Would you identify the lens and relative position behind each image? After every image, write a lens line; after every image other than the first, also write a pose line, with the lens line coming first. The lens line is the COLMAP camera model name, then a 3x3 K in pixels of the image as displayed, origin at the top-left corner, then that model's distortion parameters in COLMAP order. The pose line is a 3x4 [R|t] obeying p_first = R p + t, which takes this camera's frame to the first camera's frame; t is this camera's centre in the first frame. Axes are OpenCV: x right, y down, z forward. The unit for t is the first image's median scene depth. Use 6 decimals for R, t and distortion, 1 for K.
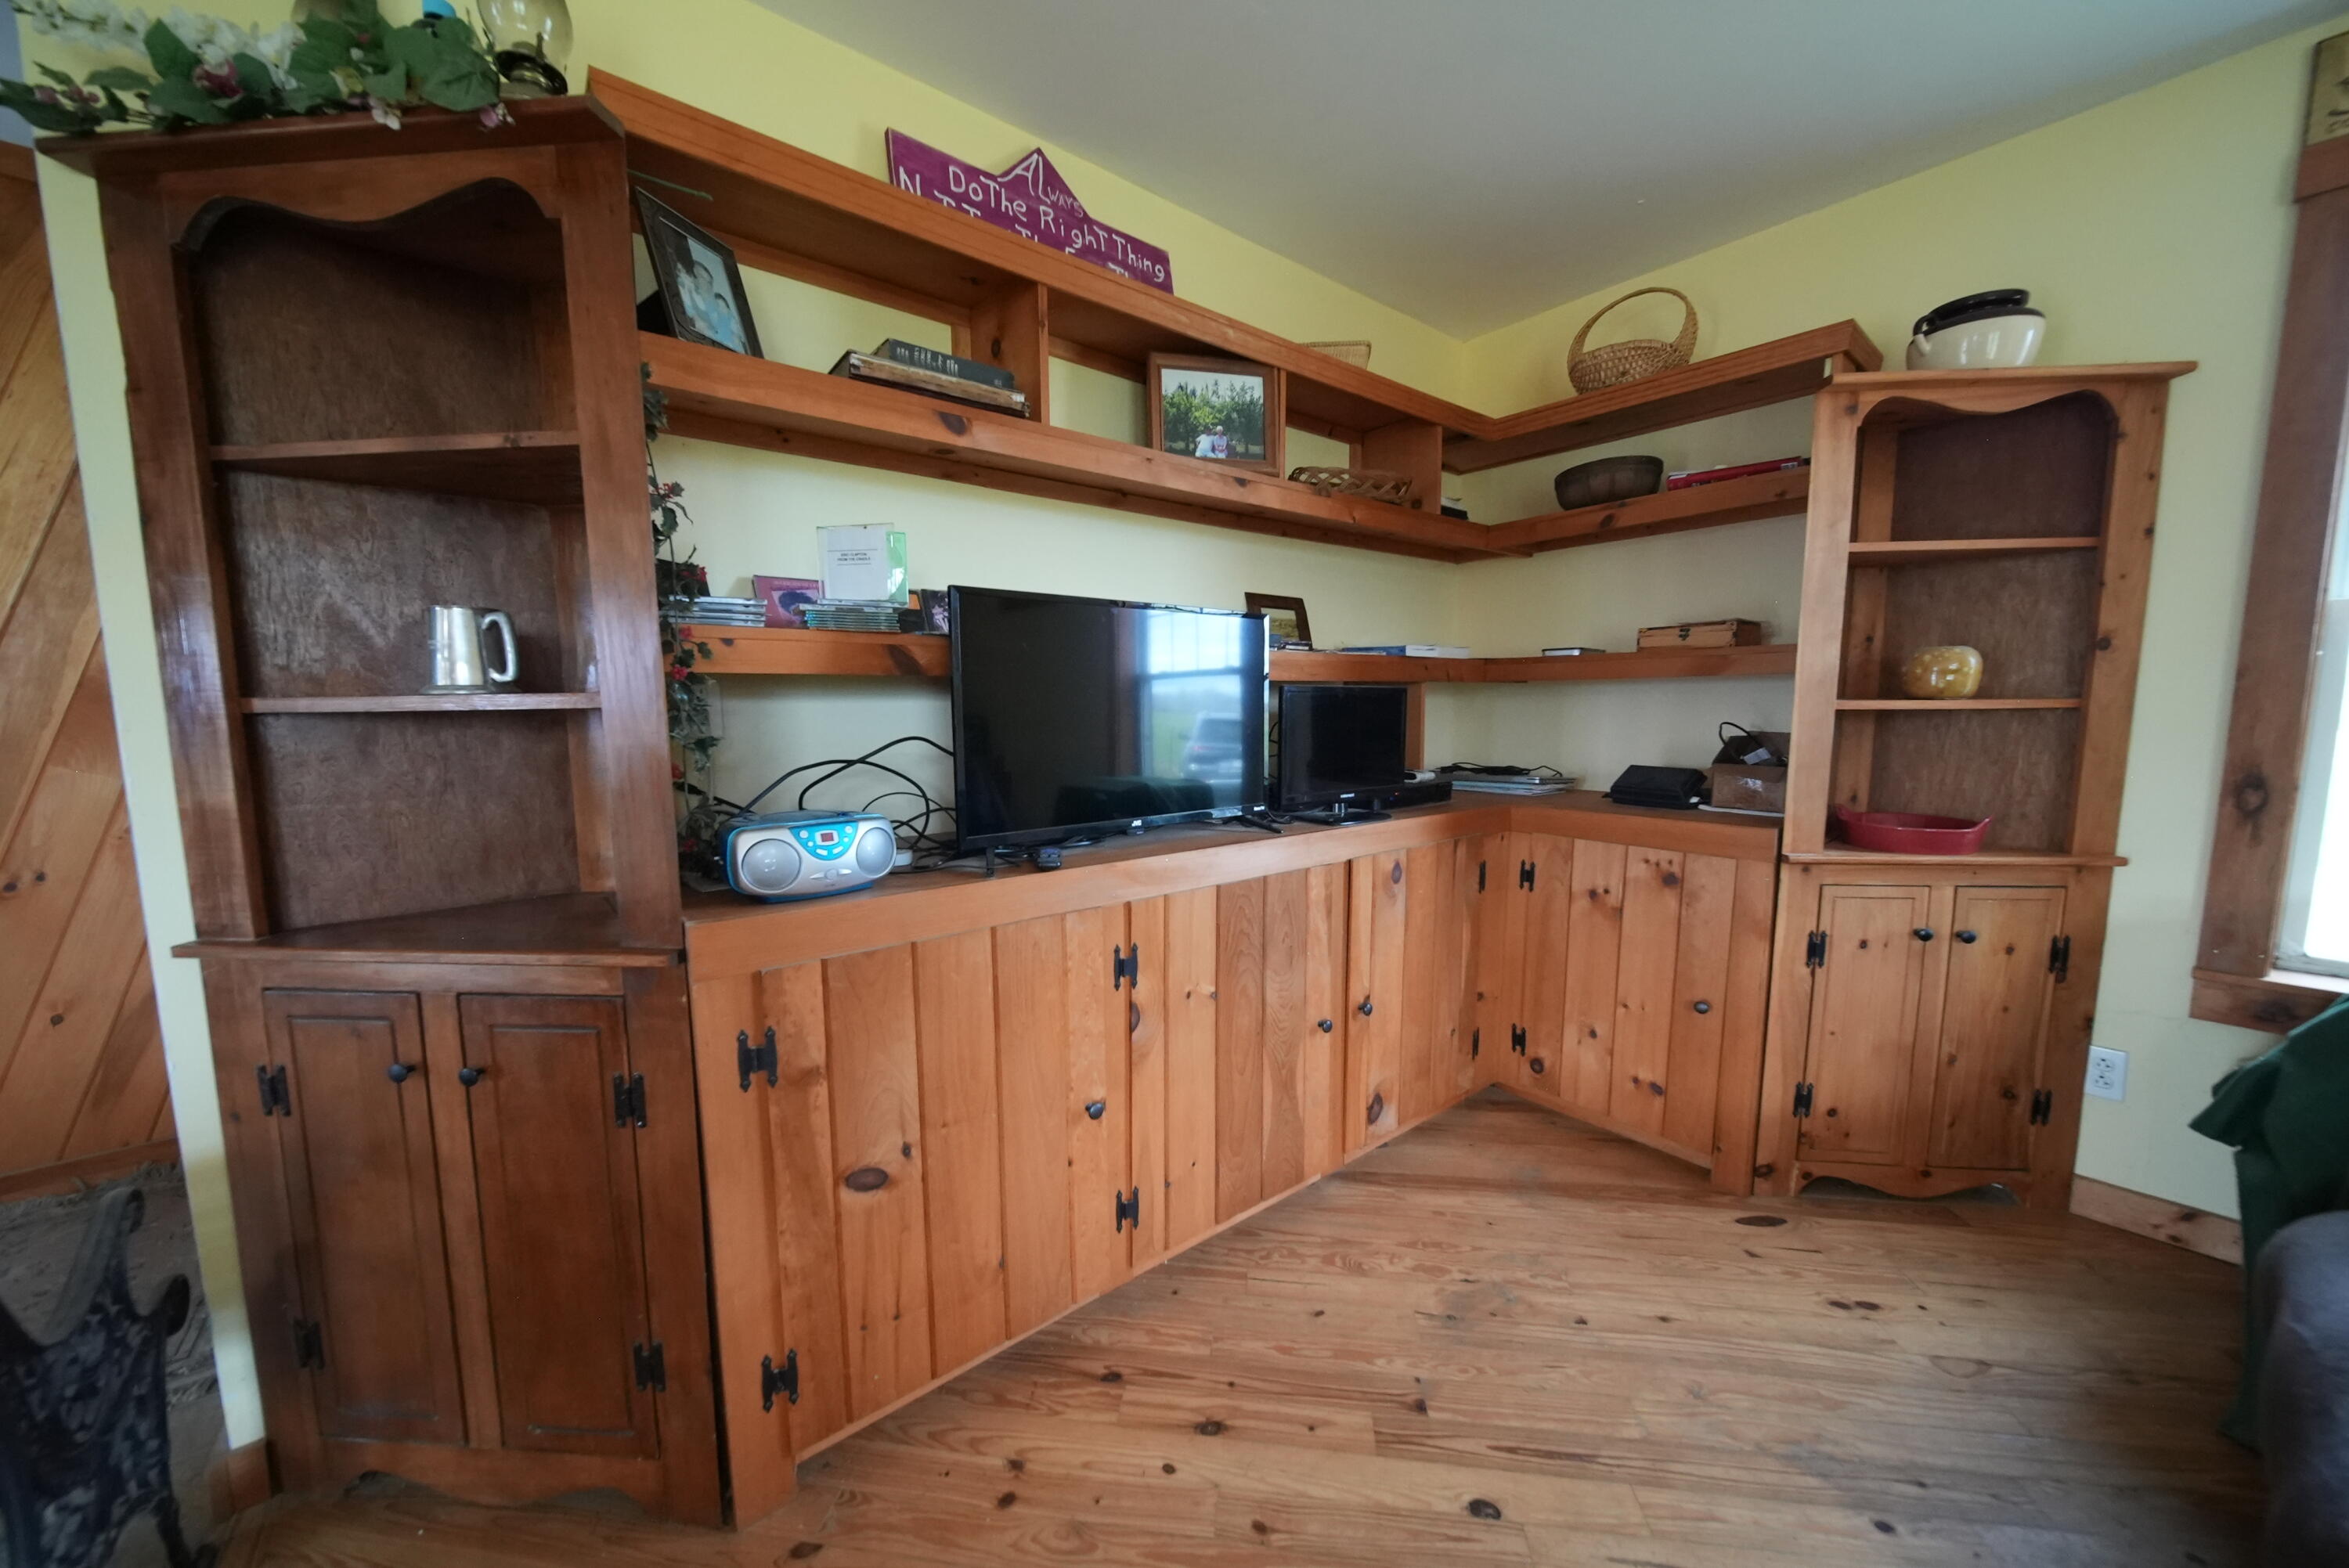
lens RADIAL K [[818.2, 0, 1169.1], [0, 818.2, 792.9], [0, 0, 1]] dist [-0.000793, -0.001531]
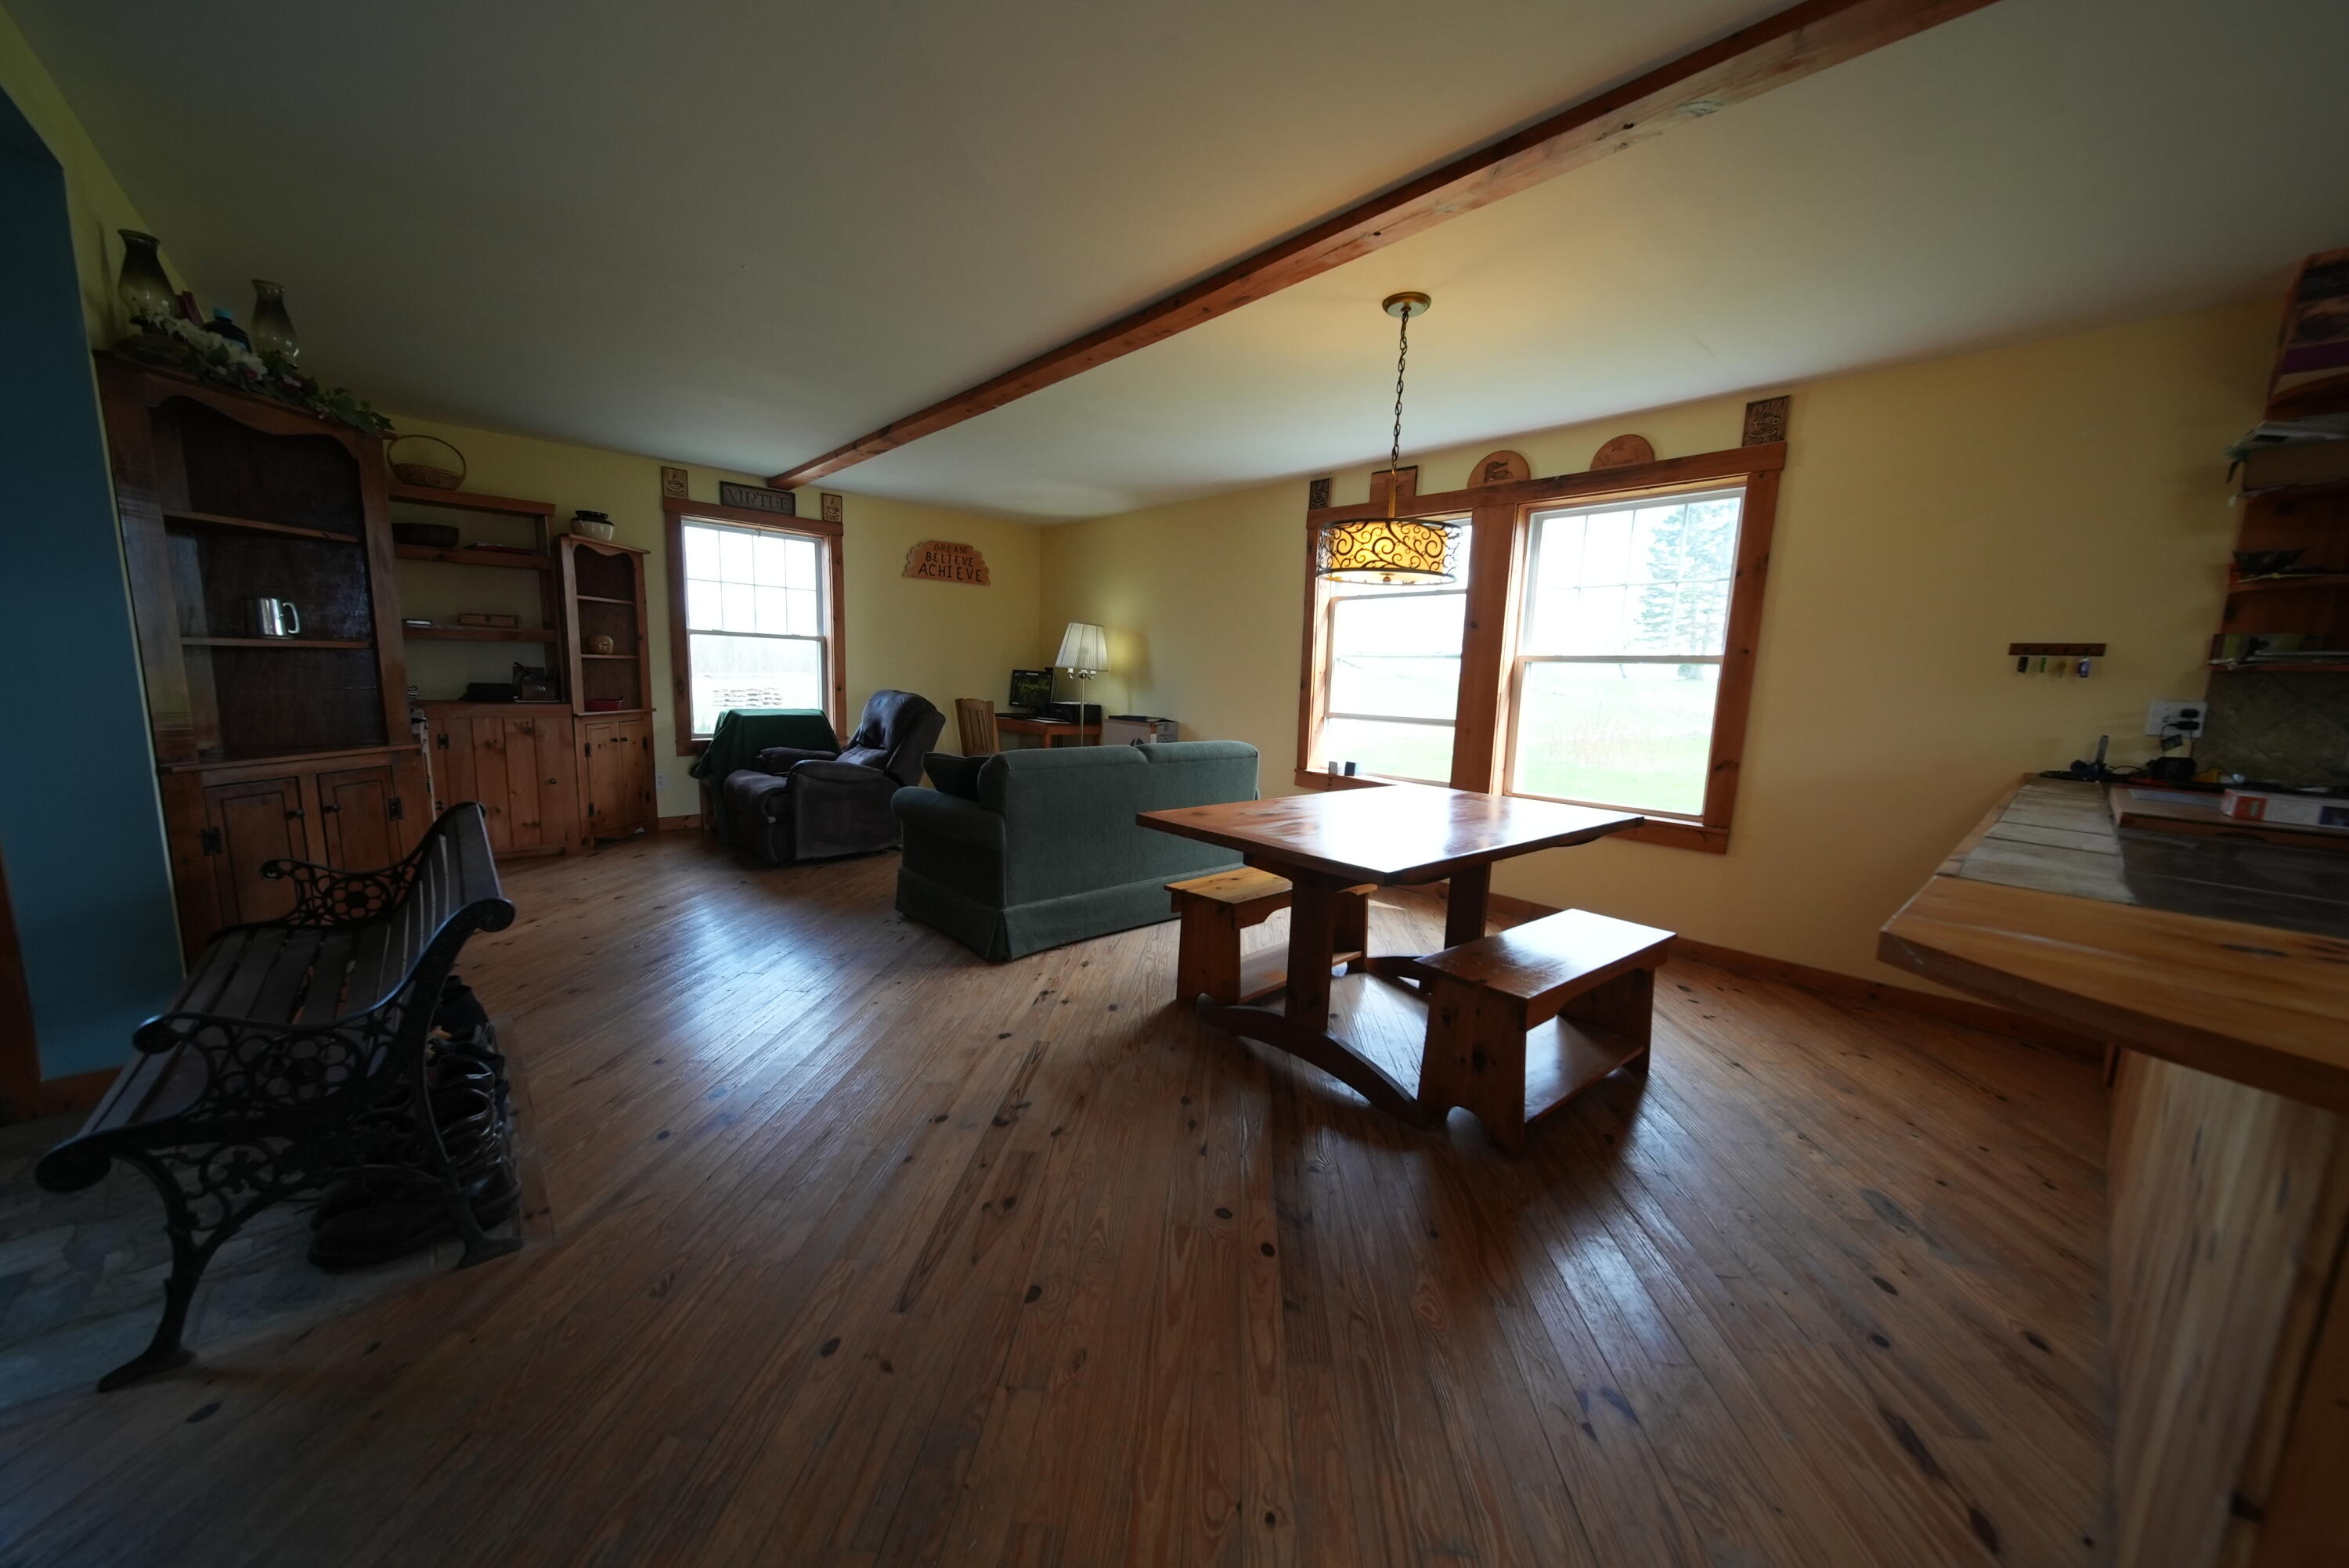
lens RADIAL K [[818.2, 0, 1169.1], [0, 818.2, 792.9], [0, 0, 1]] dist [-0.000793, -0.001531]
pose [[-0.054145, -0.142111, 0.988369, -2.025848], [0.078029, 0.986192, 0.146073, 0.094849], [-0.995480, 0.085030, -0.042308, -0.774791]]
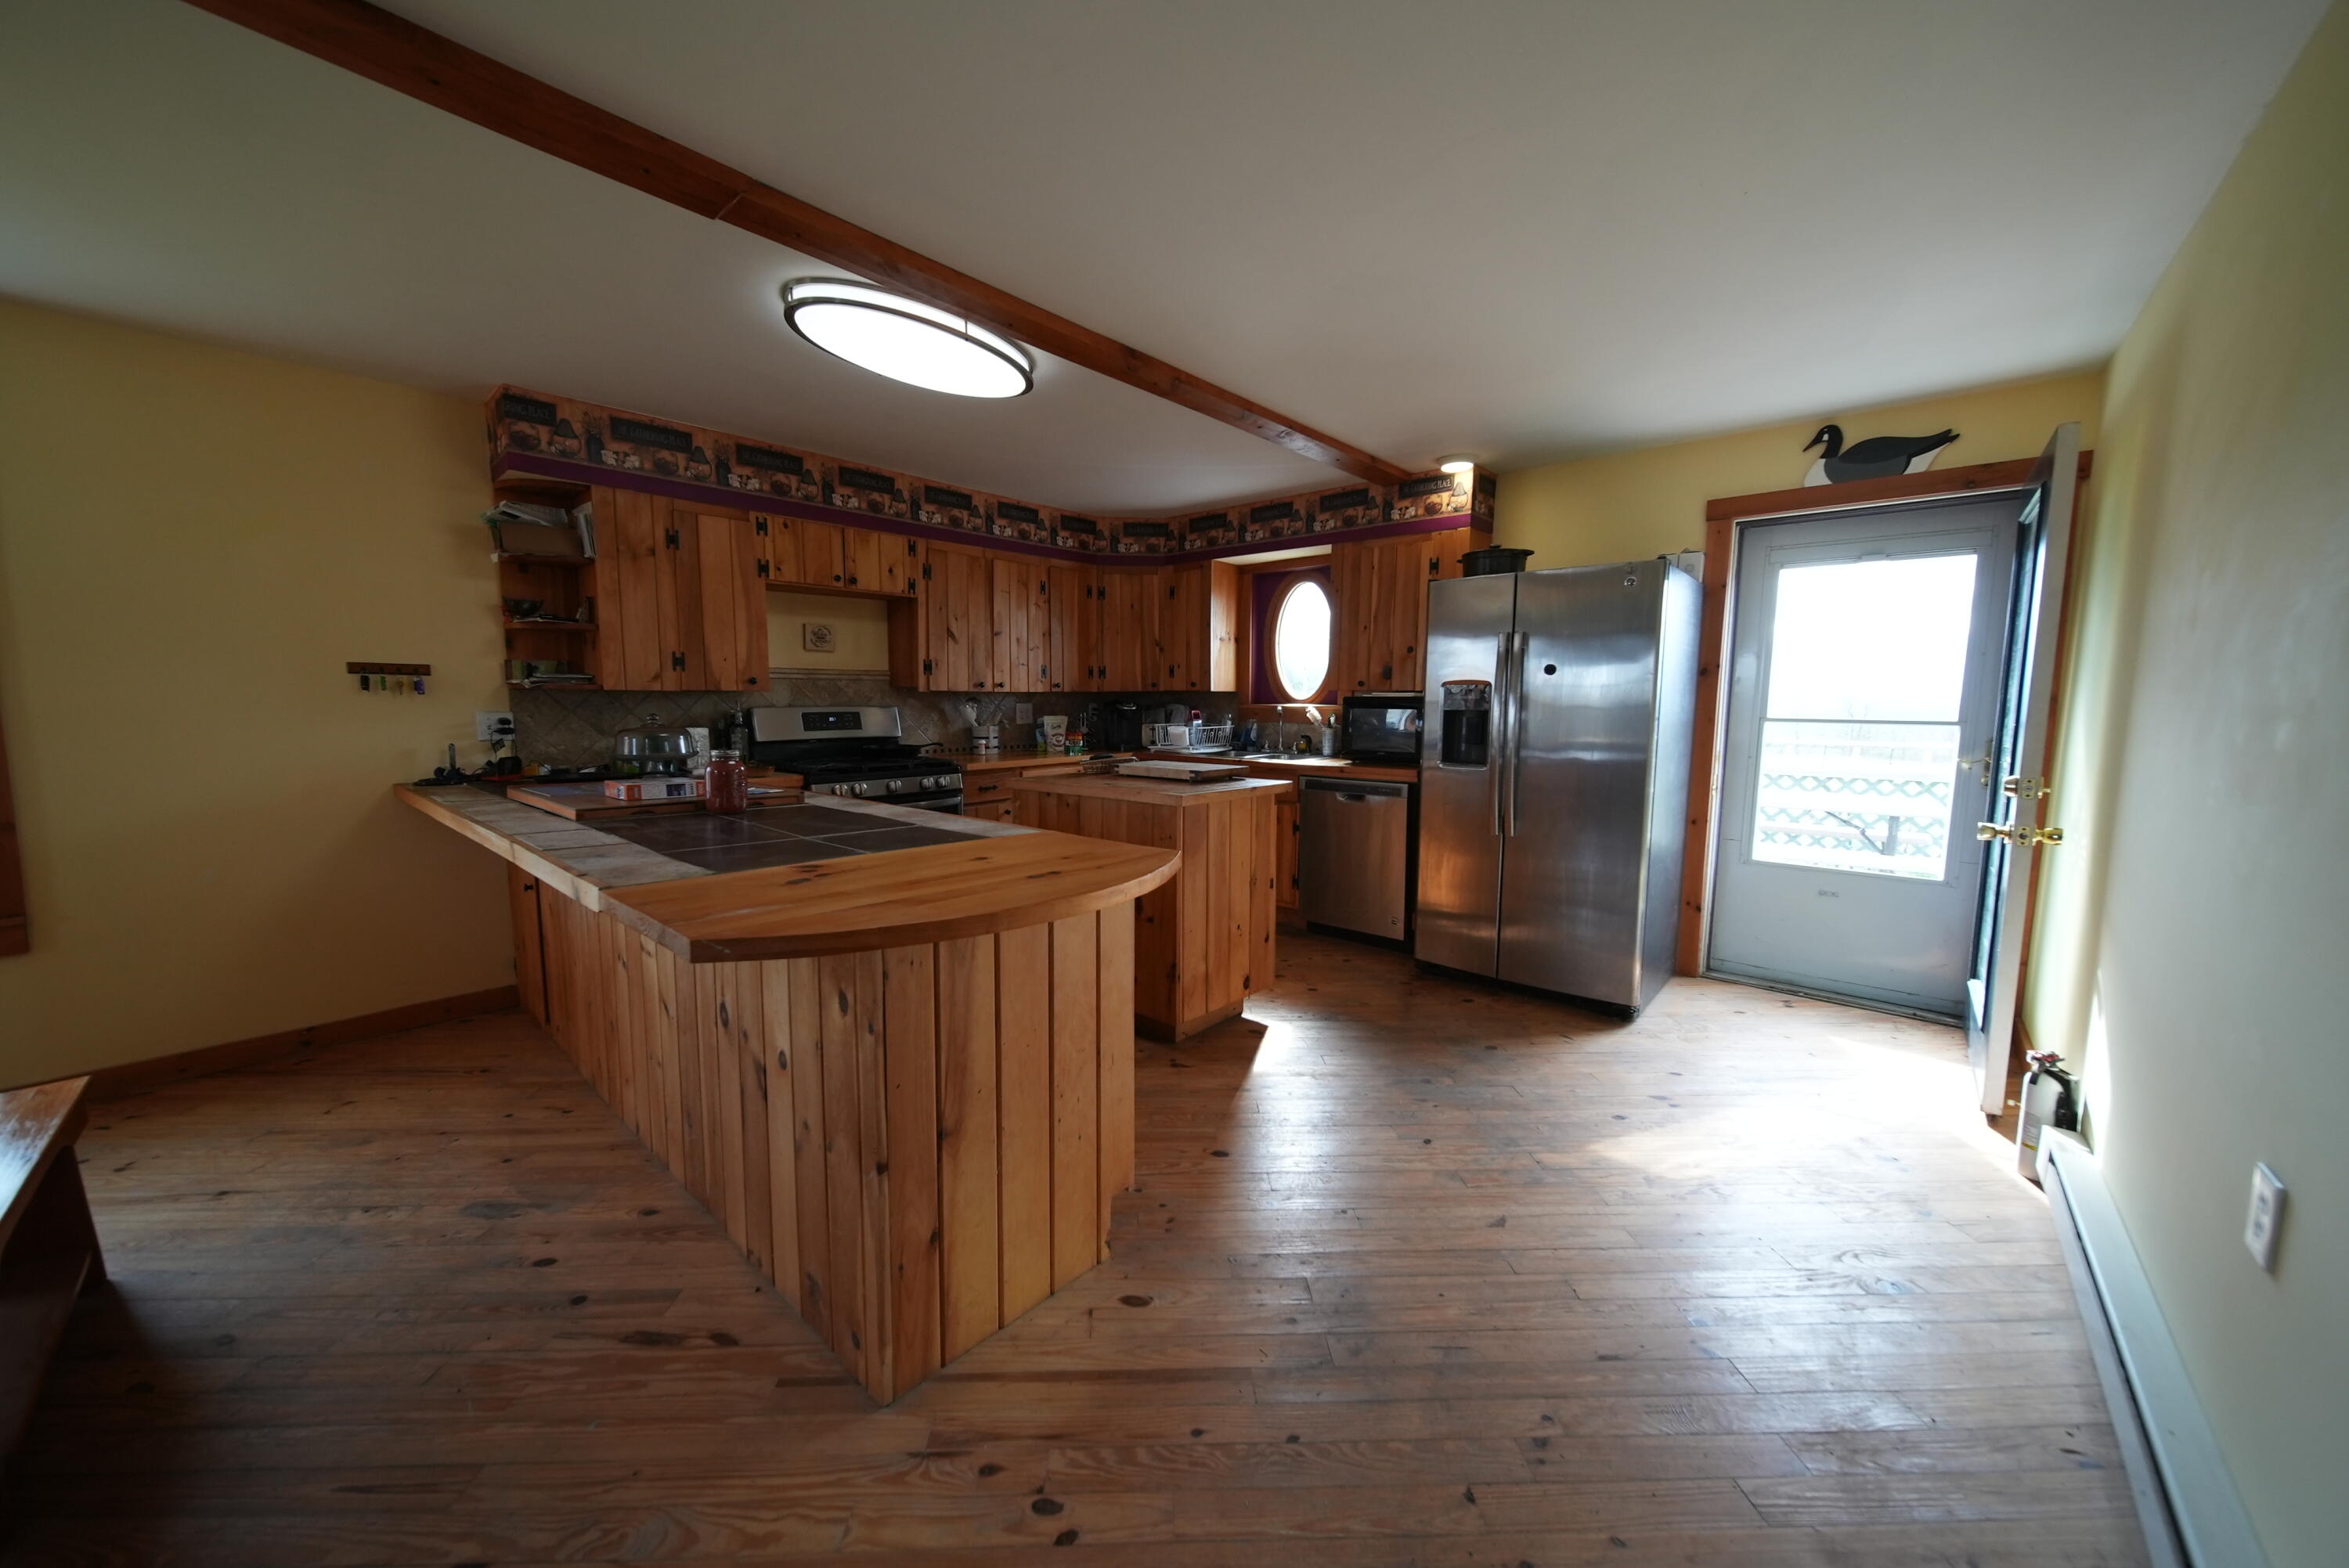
lens RADIAL K [[823.1, 0, 1168.1], [0, 823.1, 787.6], [0, 0, 1]] dist [0.000828, 0.000033]
pose [[-0.986039, 0.017285, -0.165616, -1.837026], [-0.018757, 0.976738, 0.213615, 0.025914], [0.165456, 0.213739, -0.962777, -0.572013]]
